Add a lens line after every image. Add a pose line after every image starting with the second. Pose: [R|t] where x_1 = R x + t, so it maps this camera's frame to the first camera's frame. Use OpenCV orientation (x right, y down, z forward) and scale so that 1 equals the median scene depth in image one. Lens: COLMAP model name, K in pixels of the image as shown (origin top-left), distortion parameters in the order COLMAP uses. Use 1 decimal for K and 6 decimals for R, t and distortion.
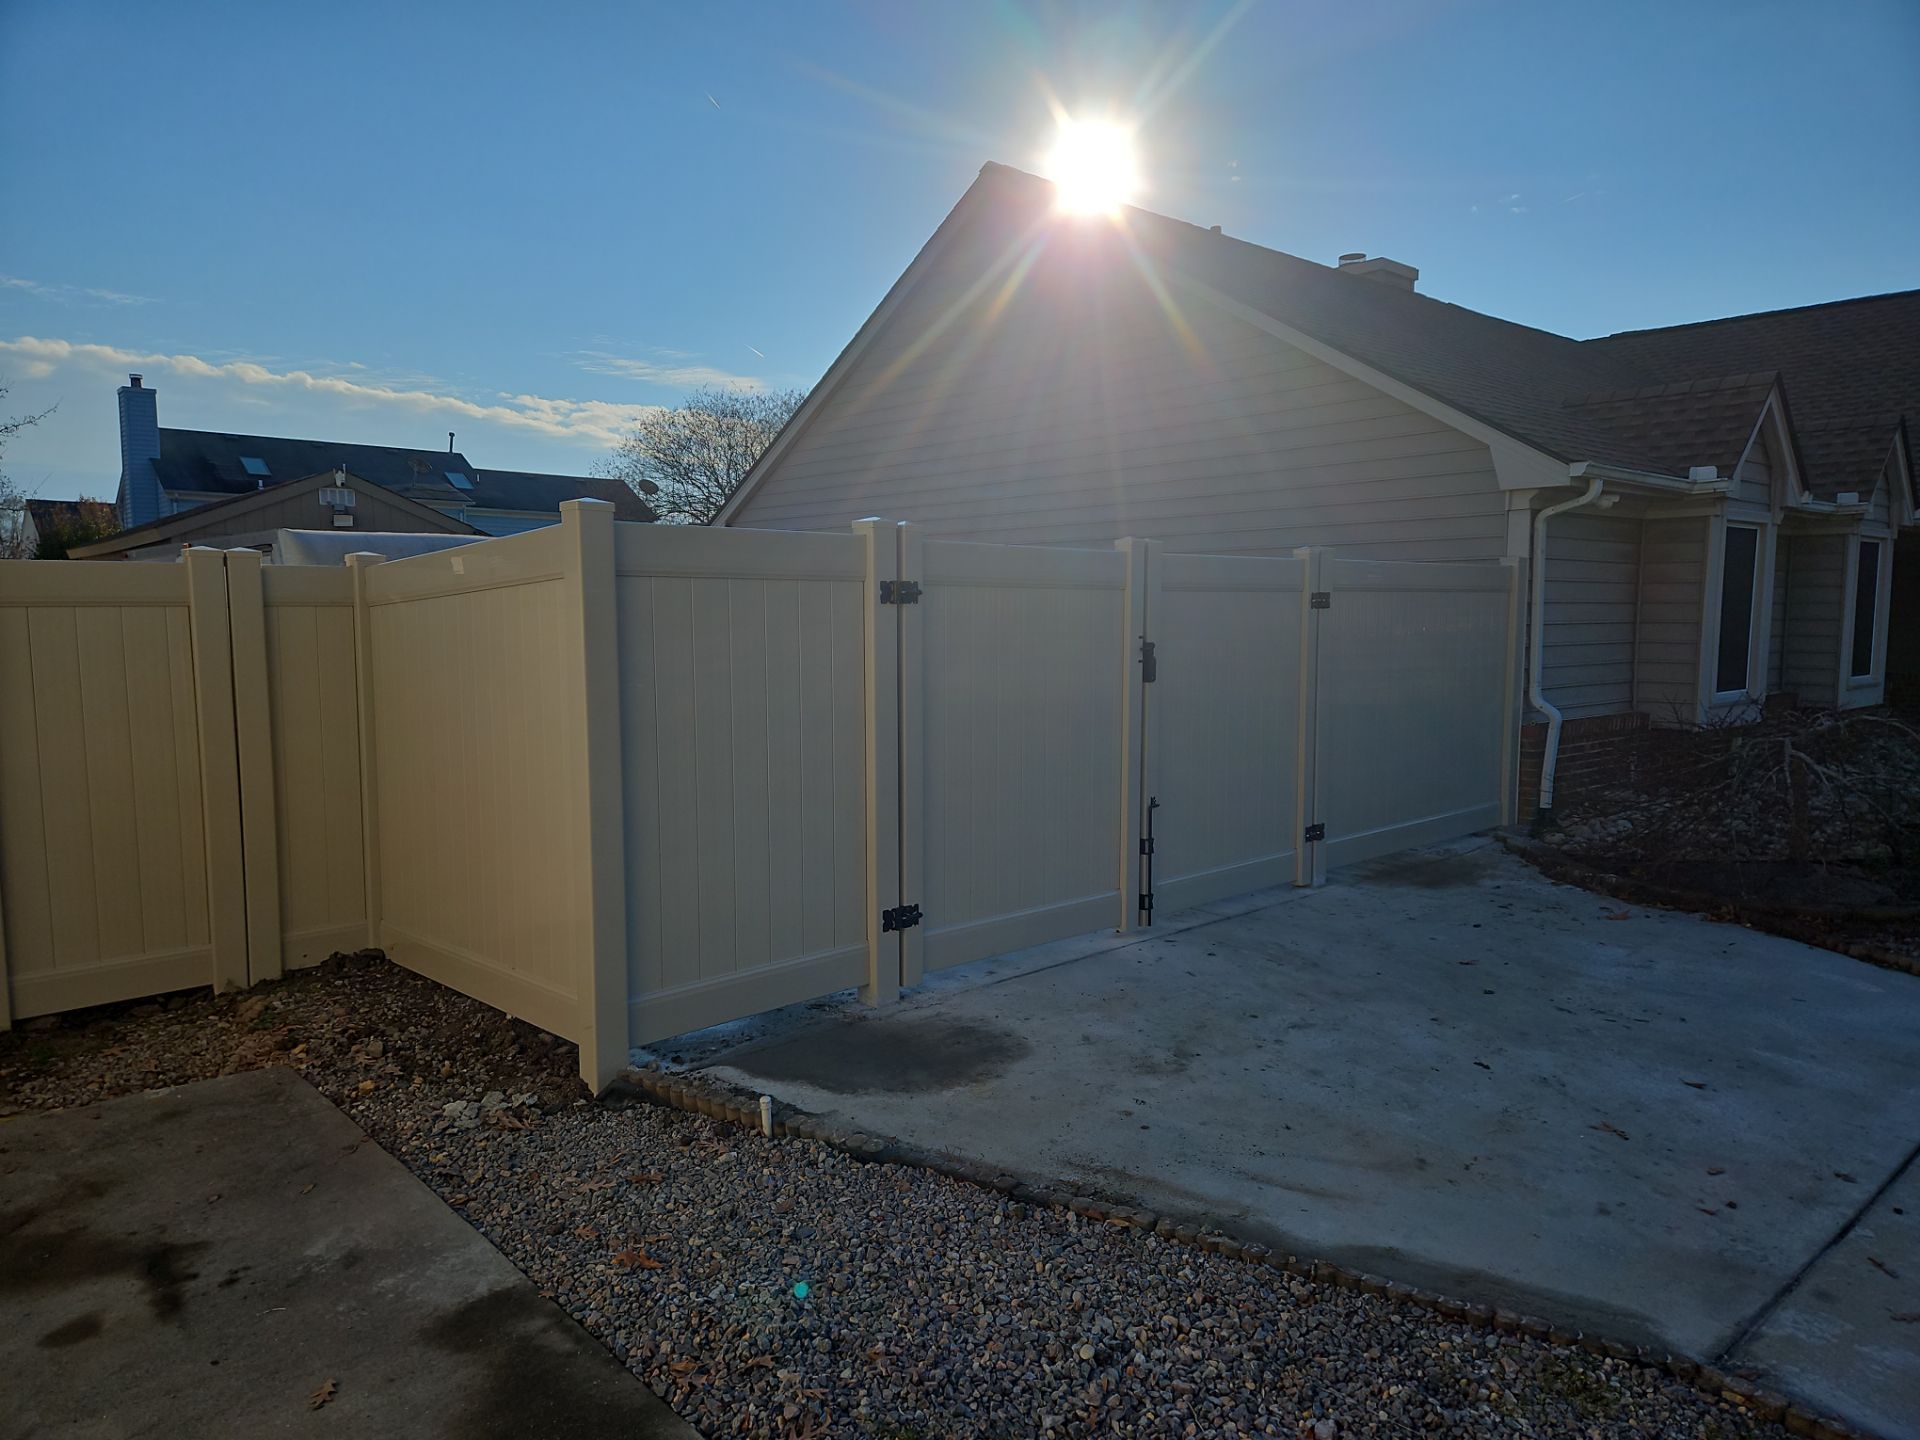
lens RADIAL K [[1271.1, 0, 974.7], [0, 1271.1, 726.4], [0, 0, 1]] dist [0.020307, -0.022385]
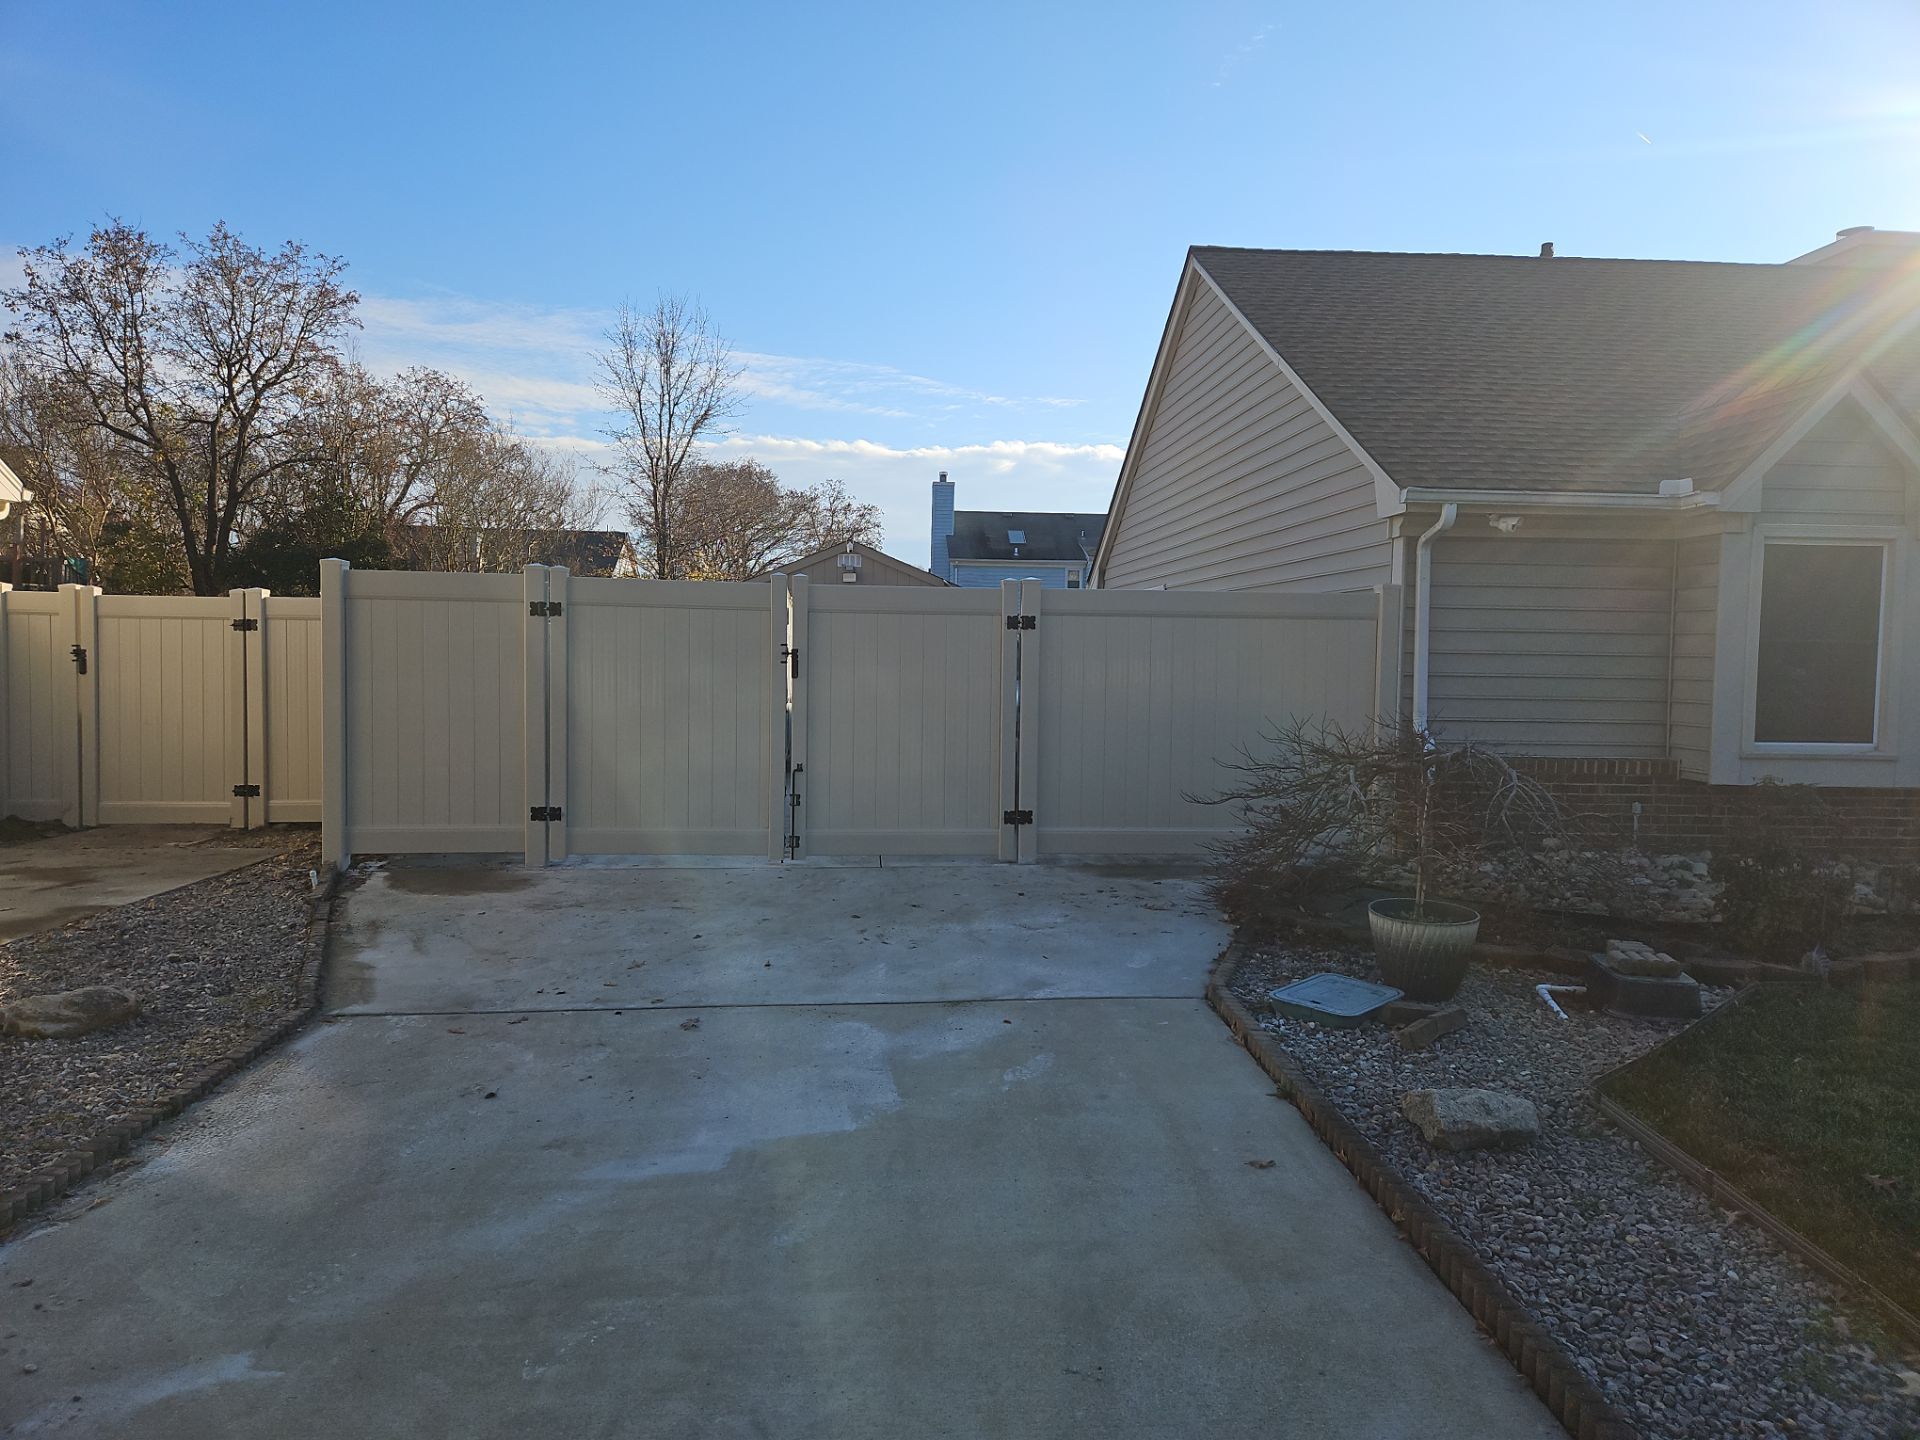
lens RADIAL K [[1242.7, 0, 970.3], [0, 1242.7, 738.8], [0, 0, 1]] dist [0.023491, -0.033575]
pose [[0.806180, 0.052901, -0.589300, 0.712260], [-0.070357, 0.997499, -0.006705, 0.016388], [0.587472, 0.046867, 0.807886, 0.024067]]
